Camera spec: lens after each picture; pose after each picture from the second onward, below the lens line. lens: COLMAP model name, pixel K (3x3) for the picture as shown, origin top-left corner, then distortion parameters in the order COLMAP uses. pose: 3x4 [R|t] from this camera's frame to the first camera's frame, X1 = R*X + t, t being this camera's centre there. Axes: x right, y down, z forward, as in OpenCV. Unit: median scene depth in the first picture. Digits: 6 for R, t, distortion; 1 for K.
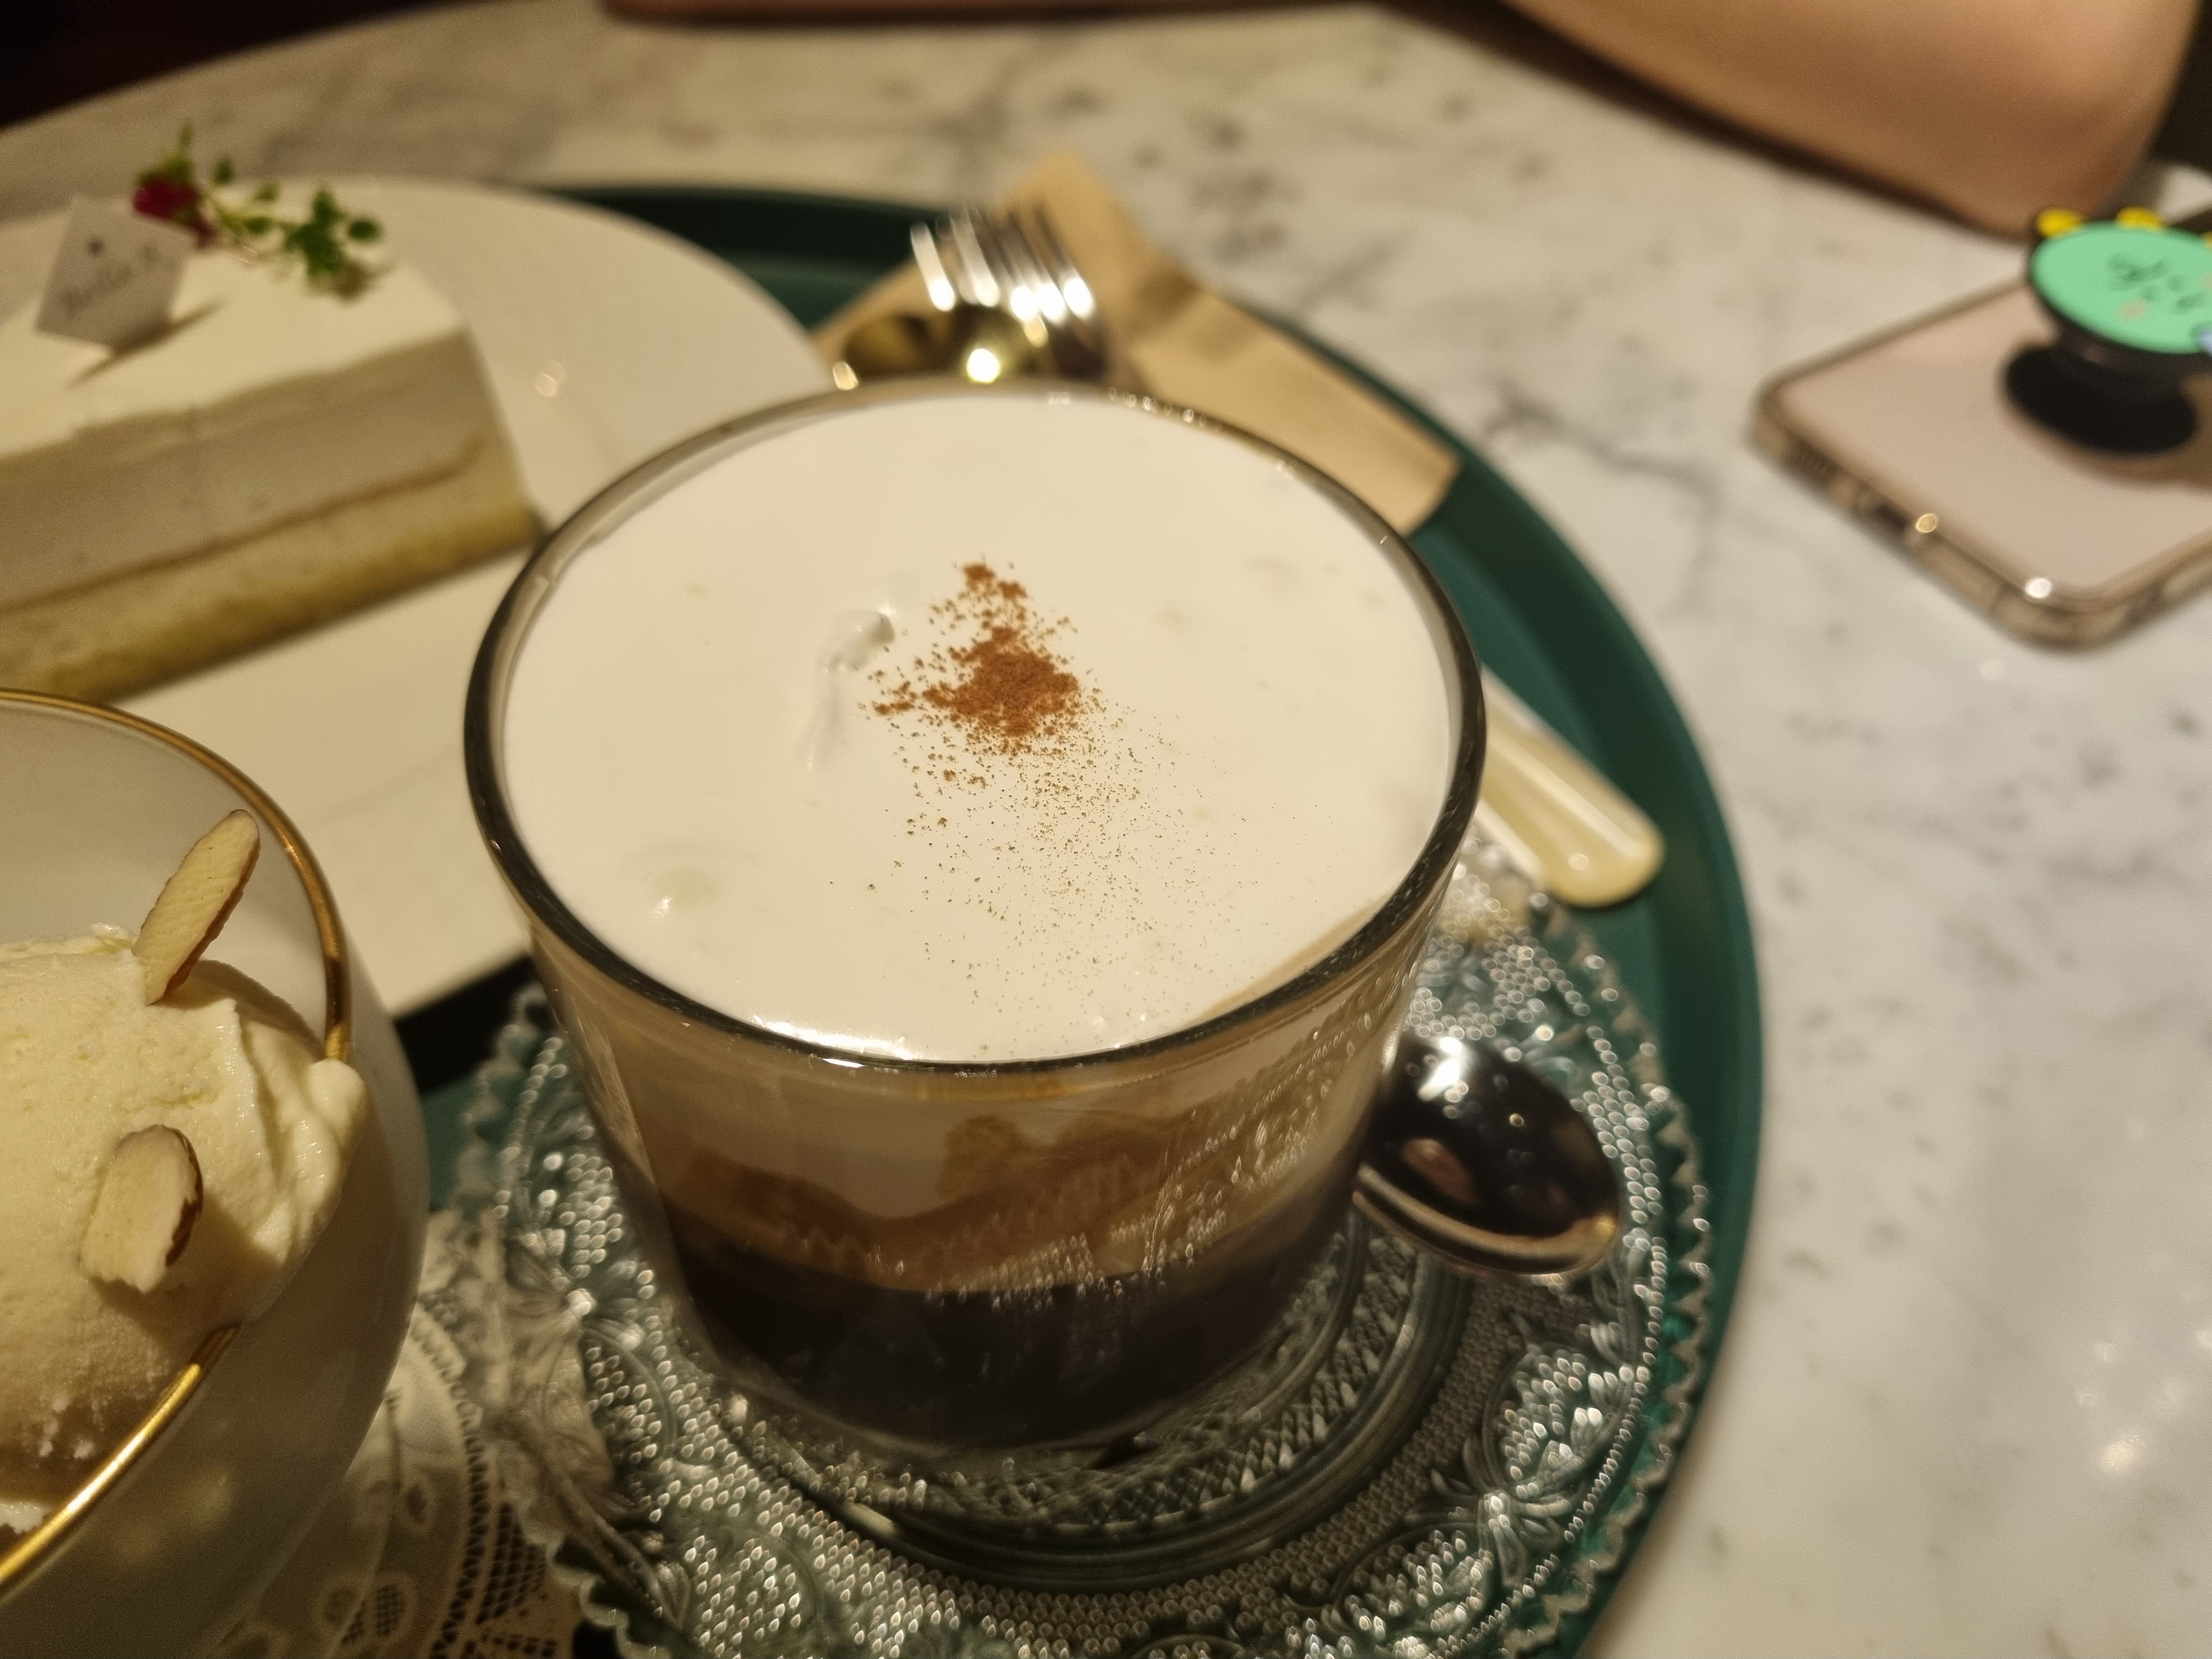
lens RADIAL K [[1633.2, 0, 1145.0], [0, 1633.2, 802.8], [0, 0, 1]] dist [-0.012201, -0.024771]
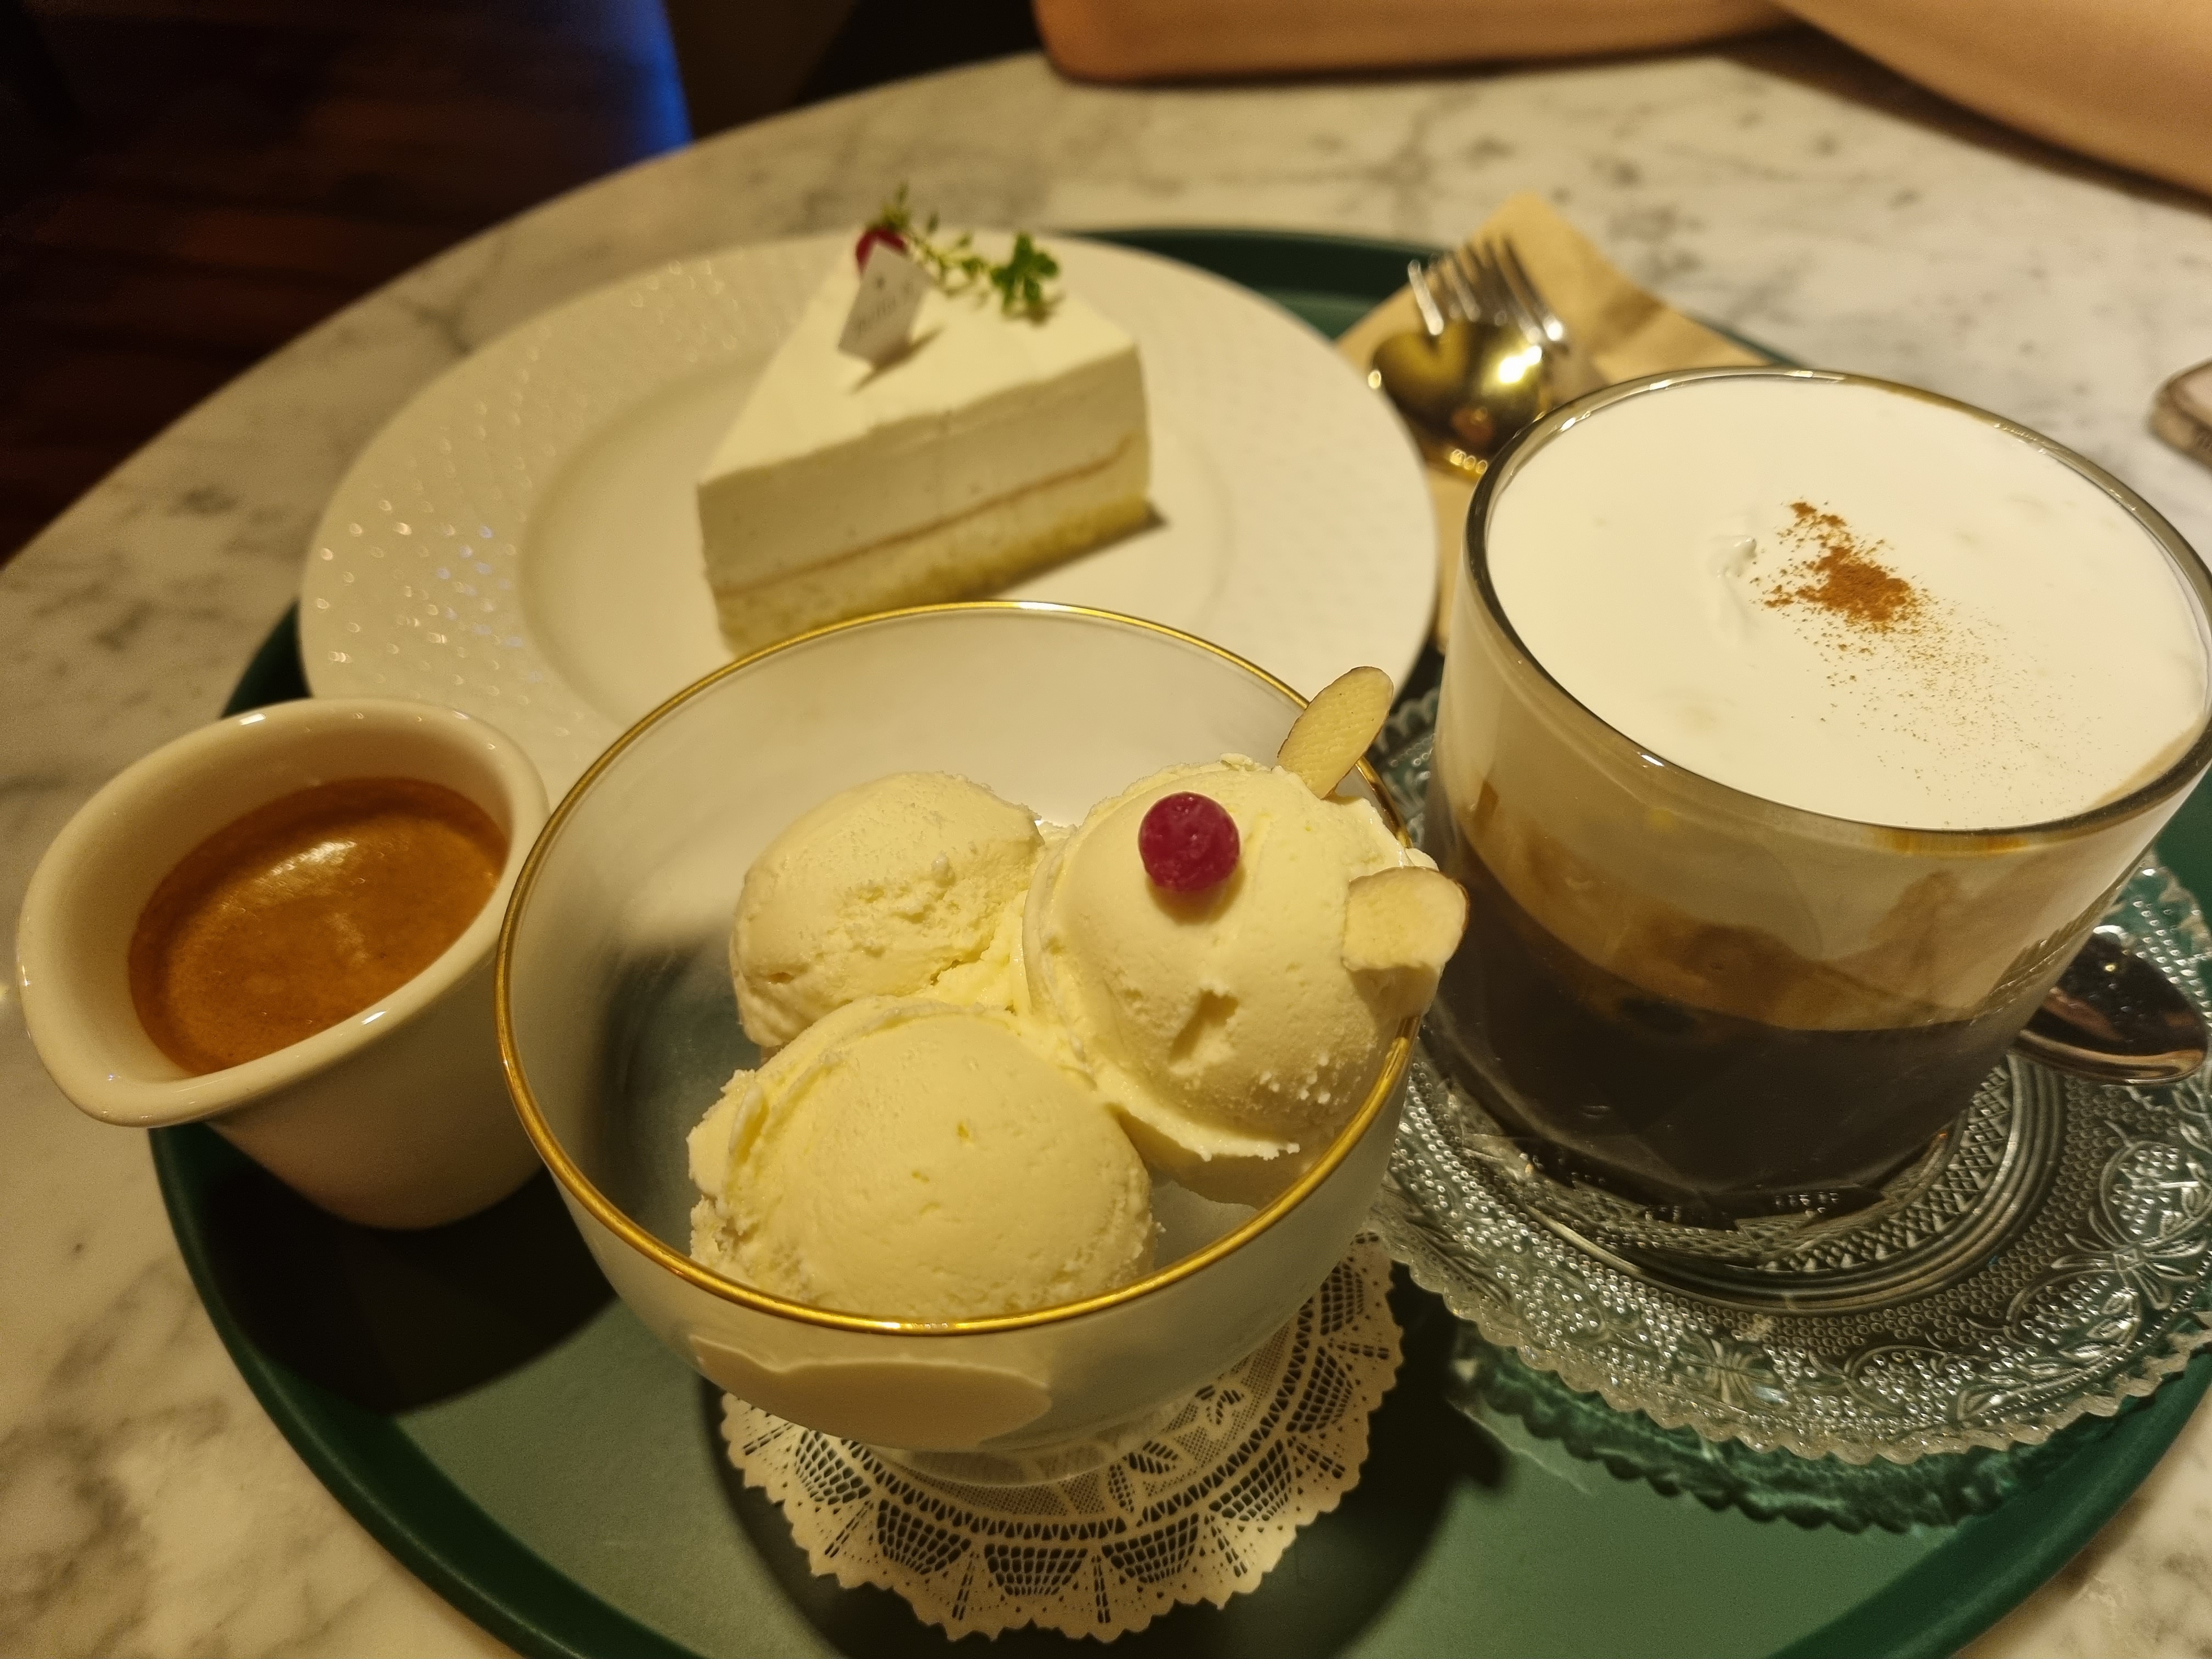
lens RADIAL K [[1633.2, 0, 1092.0], [0, 1633.2, 812.8], [0, 0, 1]] dist [-0.012201, -0.024771]
pose [[0.997203, 0.000878, -0.074741, -0.580302], [-0.002047, 0.999877, -0.015567, 0.129916], [0.074718, 0.015676, 0.997081, -0.368247]]
